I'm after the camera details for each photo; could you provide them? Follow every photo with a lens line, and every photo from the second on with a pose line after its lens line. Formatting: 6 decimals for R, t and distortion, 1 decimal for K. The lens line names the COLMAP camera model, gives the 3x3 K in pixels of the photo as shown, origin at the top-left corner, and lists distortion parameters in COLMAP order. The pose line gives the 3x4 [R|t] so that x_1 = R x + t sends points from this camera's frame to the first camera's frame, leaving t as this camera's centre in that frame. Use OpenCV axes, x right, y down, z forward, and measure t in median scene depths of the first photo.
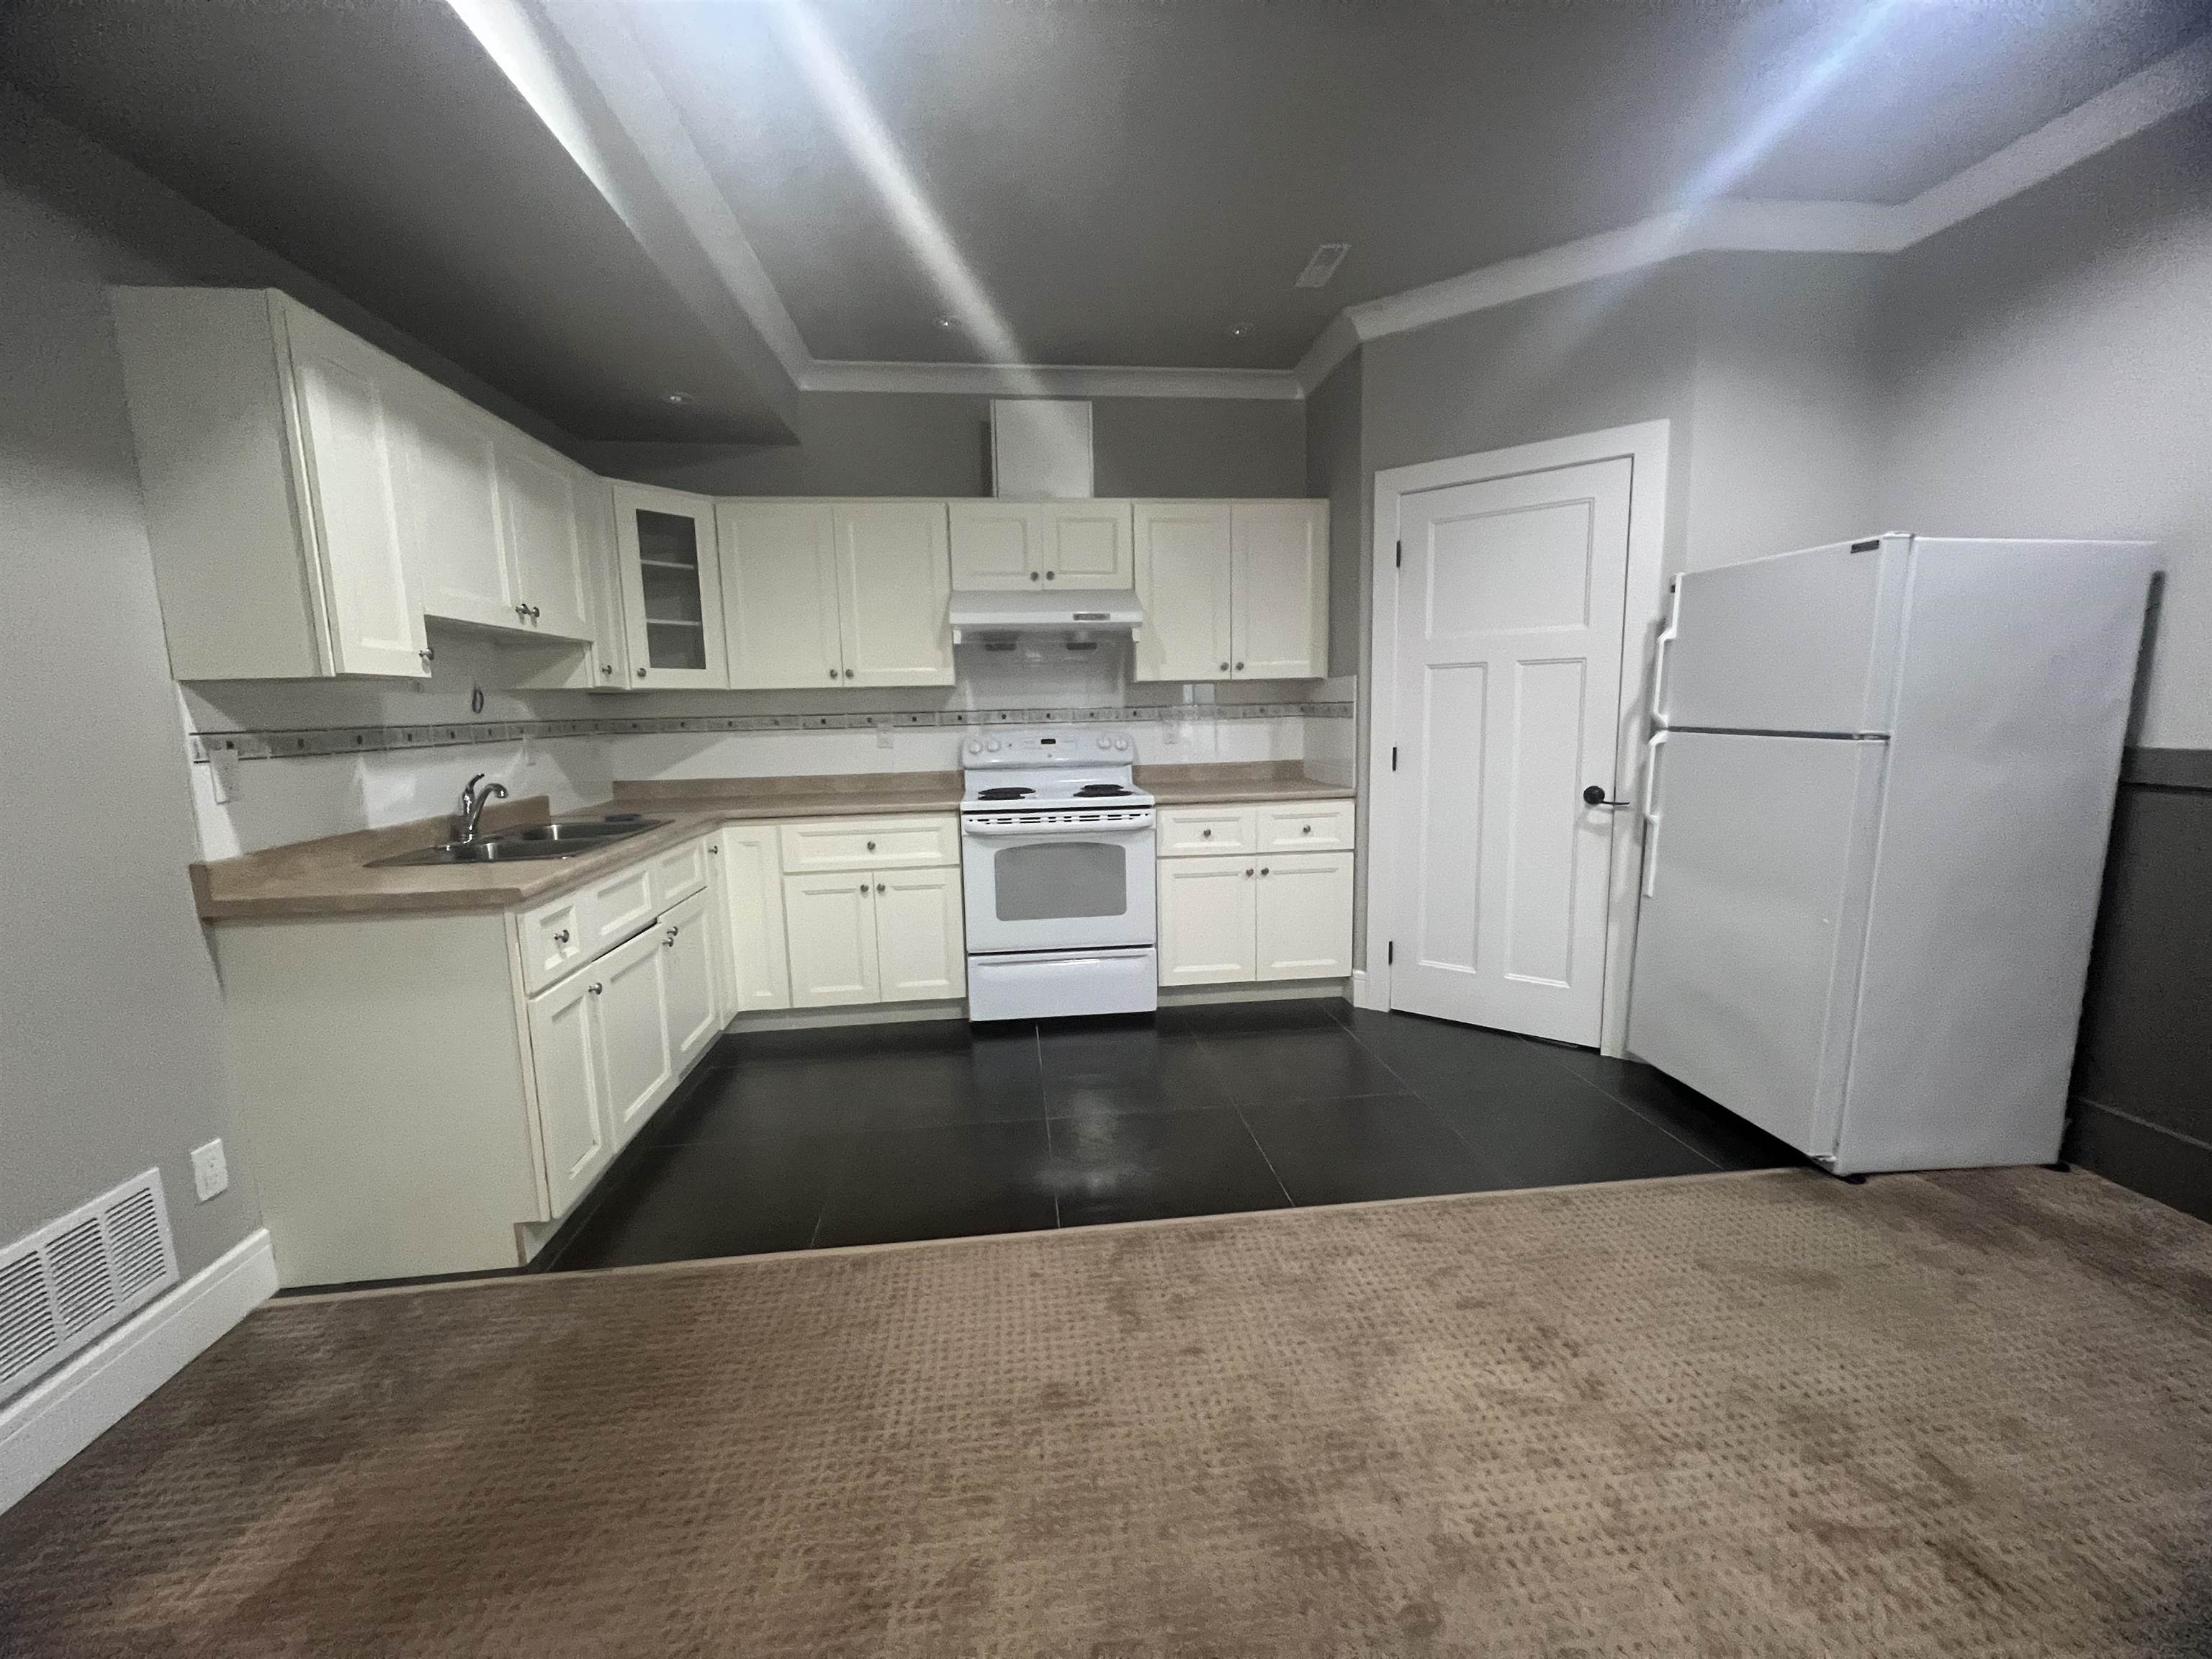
lens RADIAL K [[886.5, 0, 1103.6], [0, 886.5, 837.6], [0, 0, 1]] dist [-0.001311, -0.000098]
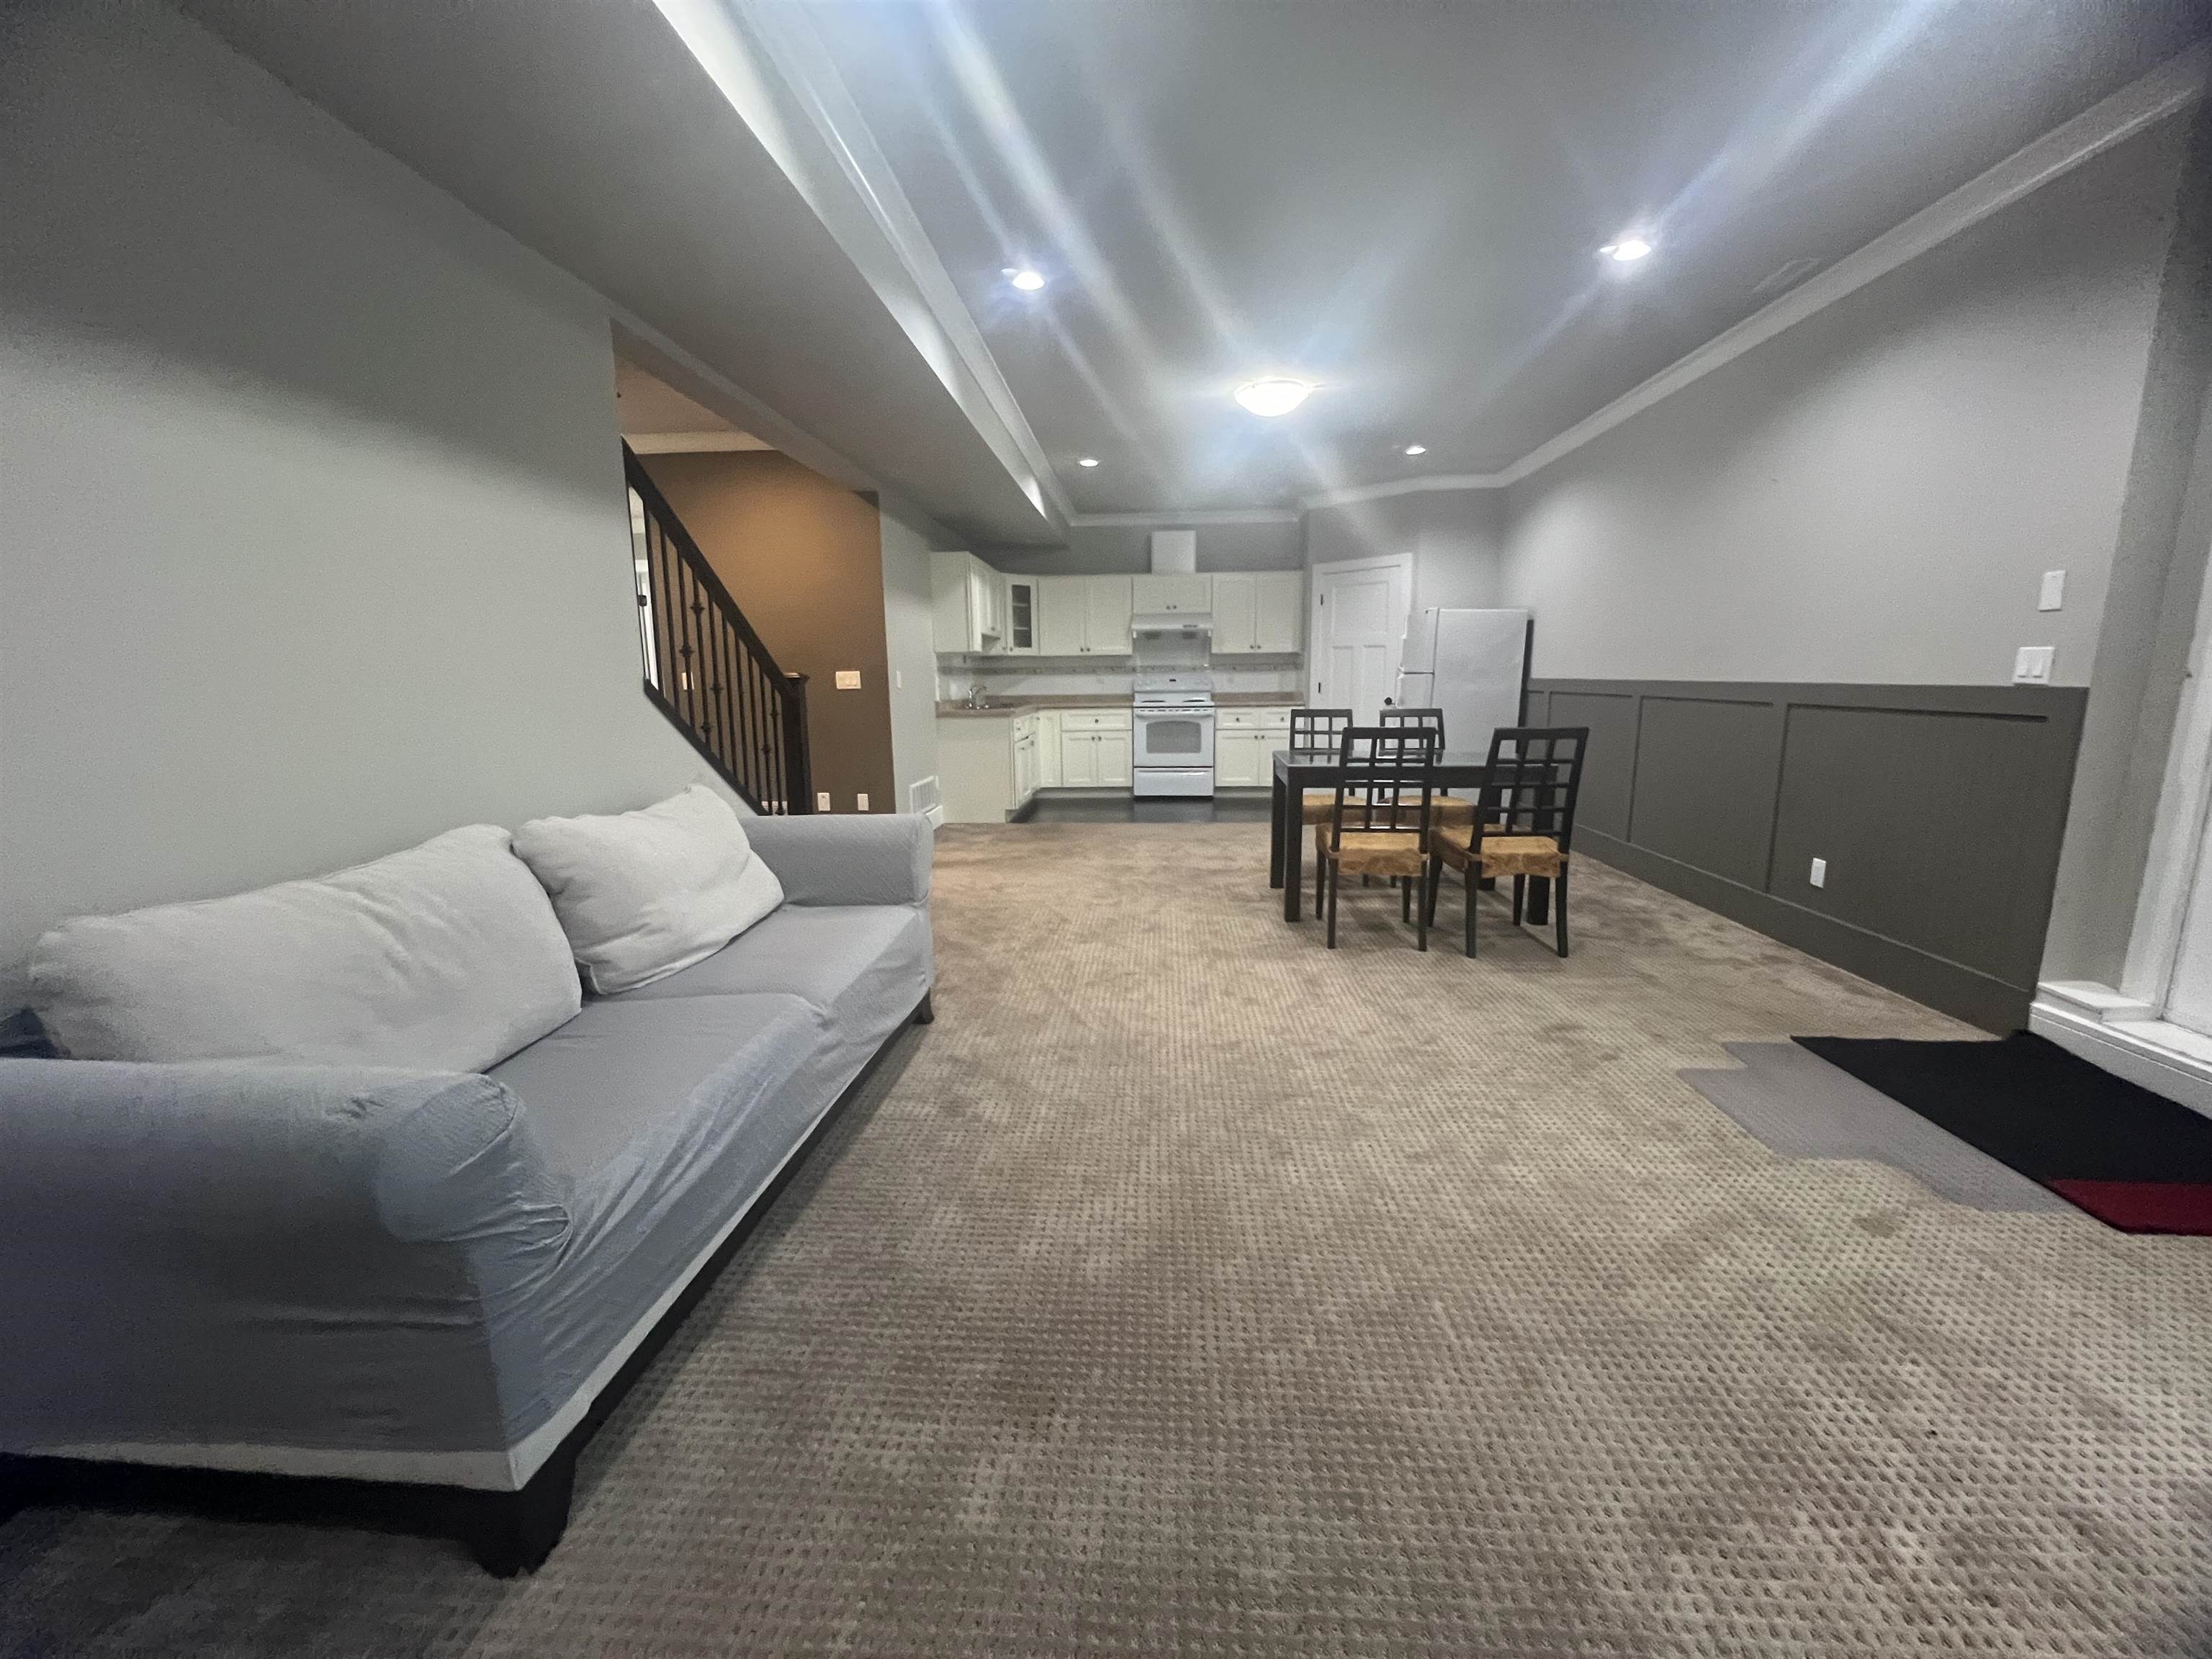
lens RADIAL K [[888.1, 0, 1101.5], [0, 888.1, 824.0], [0, 0, 1]] dist [0.002202, 0.000130]
pose [[0.983483, 0.038080, -0.176952, 0.188063], [-0.034475, 0.999132, 0.023404, 0.227951], [0.177689, -0.016917, 0.983941, -1.361598]]
